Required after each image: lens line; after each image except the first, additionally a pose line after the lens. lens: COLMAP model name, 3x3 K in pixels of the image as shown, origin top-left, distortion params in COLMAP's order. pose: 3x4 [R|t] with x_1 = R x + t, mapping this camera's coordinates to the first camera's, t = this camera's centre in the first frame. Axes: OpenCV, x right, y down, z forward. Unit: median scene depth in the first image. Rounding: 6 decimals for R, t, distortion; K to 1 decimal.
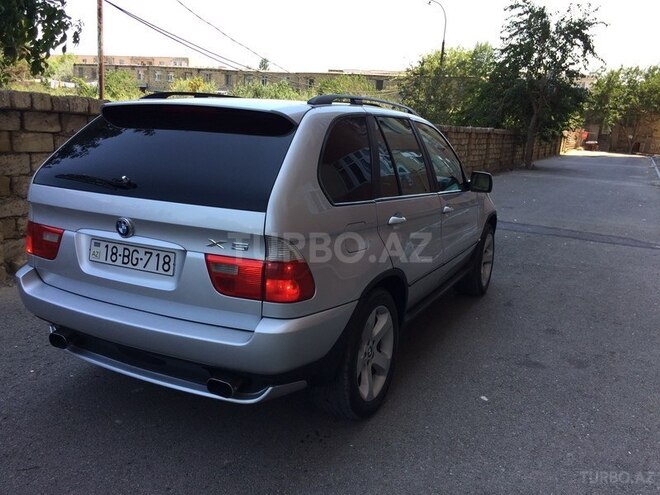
lens RADIAL K [[564.4, 0, 318.9], [0, 564.4, 250.1], [0, 0, 1]] dist [0.084869, -0.102558]
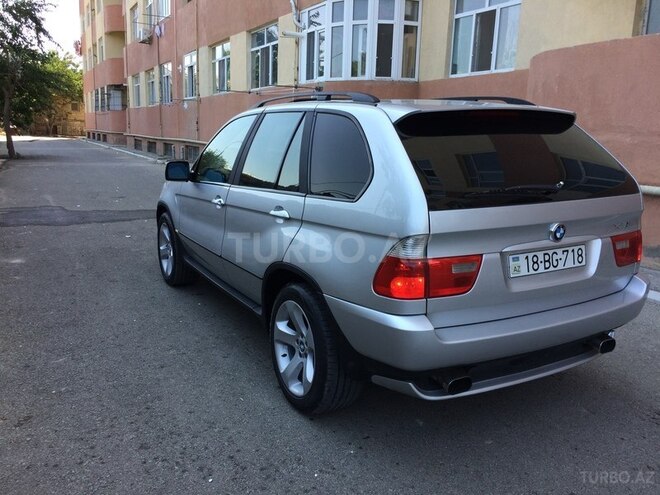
lens RADIAL K [[564.4, 0, 326.6], [0, 564.4, 249.7], [0, 0, 1]] dist [0.084869, -0.102558]
pose [[0.550359, -0.215085, 0.806748, -1.245811], [0.192363, 0.972919, 0.128159, -0.194988], [-0.812466, 0.084655, 0.576830, 0.667067]]
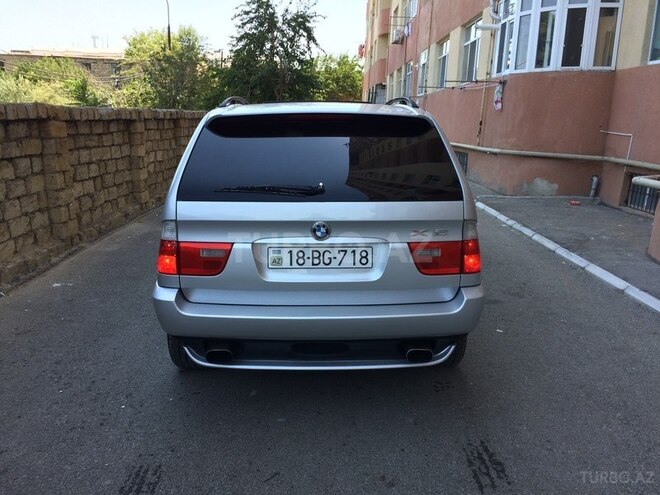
lens RADIAL K [[564.4, 0, 330.1], [0, 564.4, 250.0], [0, 0, 1]] dist [0.084869, -0.102558]
pose [[0.876301, -0.146458, 0.458963, -0.728963], [0.134776, 0.989158, 0.058319, -0.056577], [-0.462528, 0.010753, 0.886539, 0.044283]]
